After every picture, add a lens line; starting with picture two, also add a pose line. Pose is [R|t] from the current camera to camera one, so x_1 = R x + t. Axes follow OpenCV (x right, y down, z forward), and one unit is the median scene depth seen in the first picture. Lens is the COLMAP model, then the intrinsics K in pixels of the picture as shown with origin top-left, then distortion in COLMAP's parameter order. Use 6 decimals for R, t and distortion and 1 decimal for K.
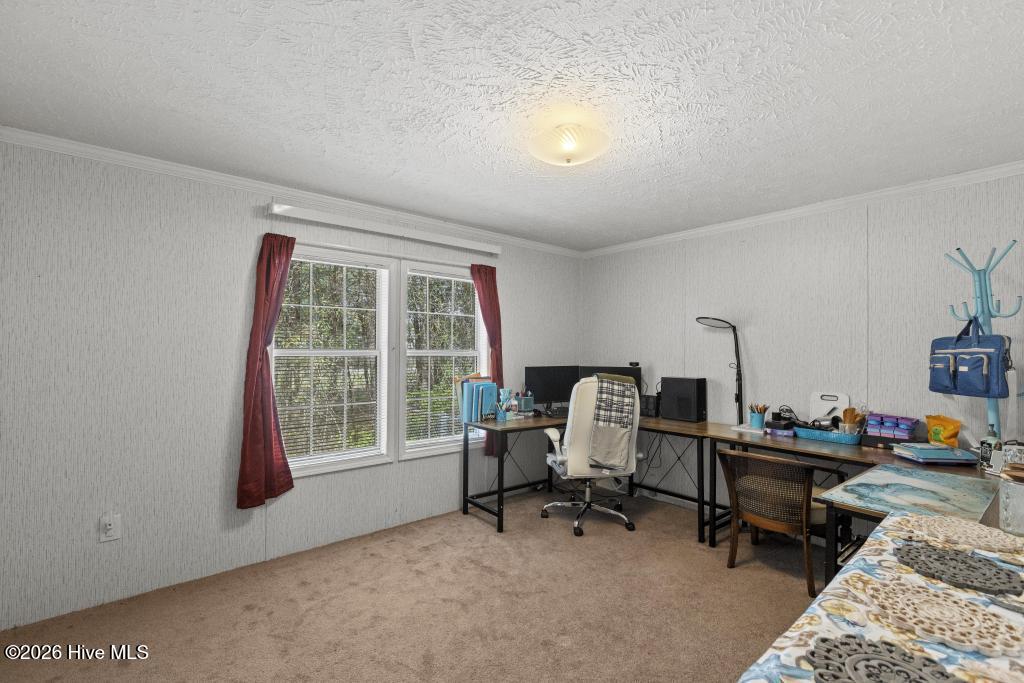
lens RADIAL K [[463.2, 0, 515.1], [0, 463.2, 348.5], [0, 0, 1]] dist [0.003447, 0.000763]
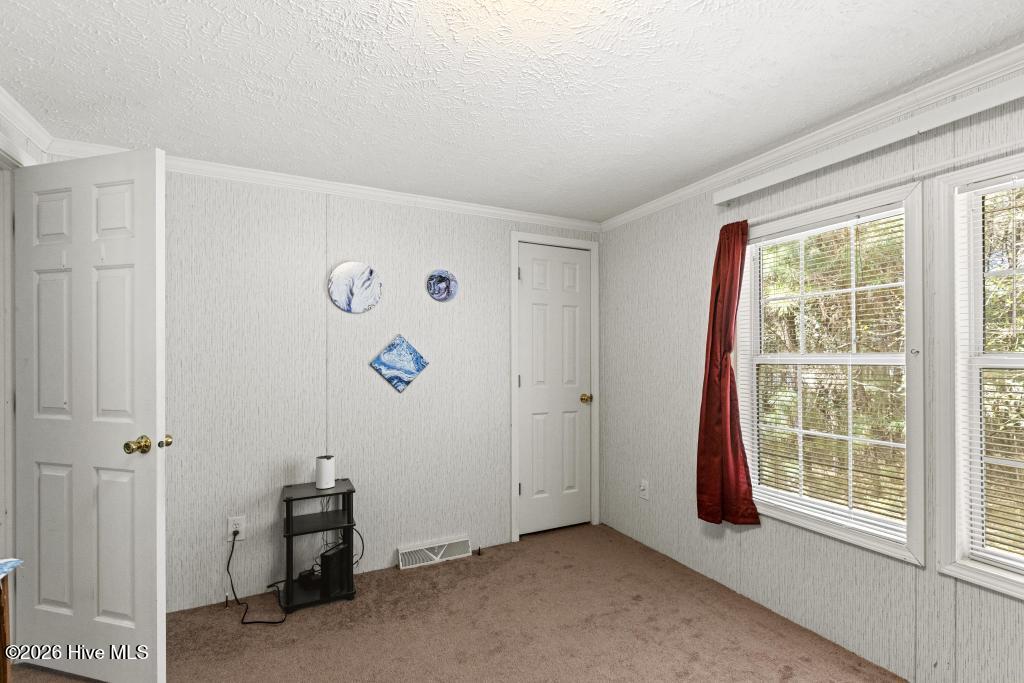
lens RADIAL K [[454.8, 0, 514.1], [0, 454.8, 353.1], [0, 0, 1]] dist [0.002580, 0.000613]
pose [[-0.239686, -0.003001, -0.970846, 0.411546], [0.010181, 0.999932, -0.005604, -0.001292], [0.970797, -0.011228, -0.239639, 0.788772]]
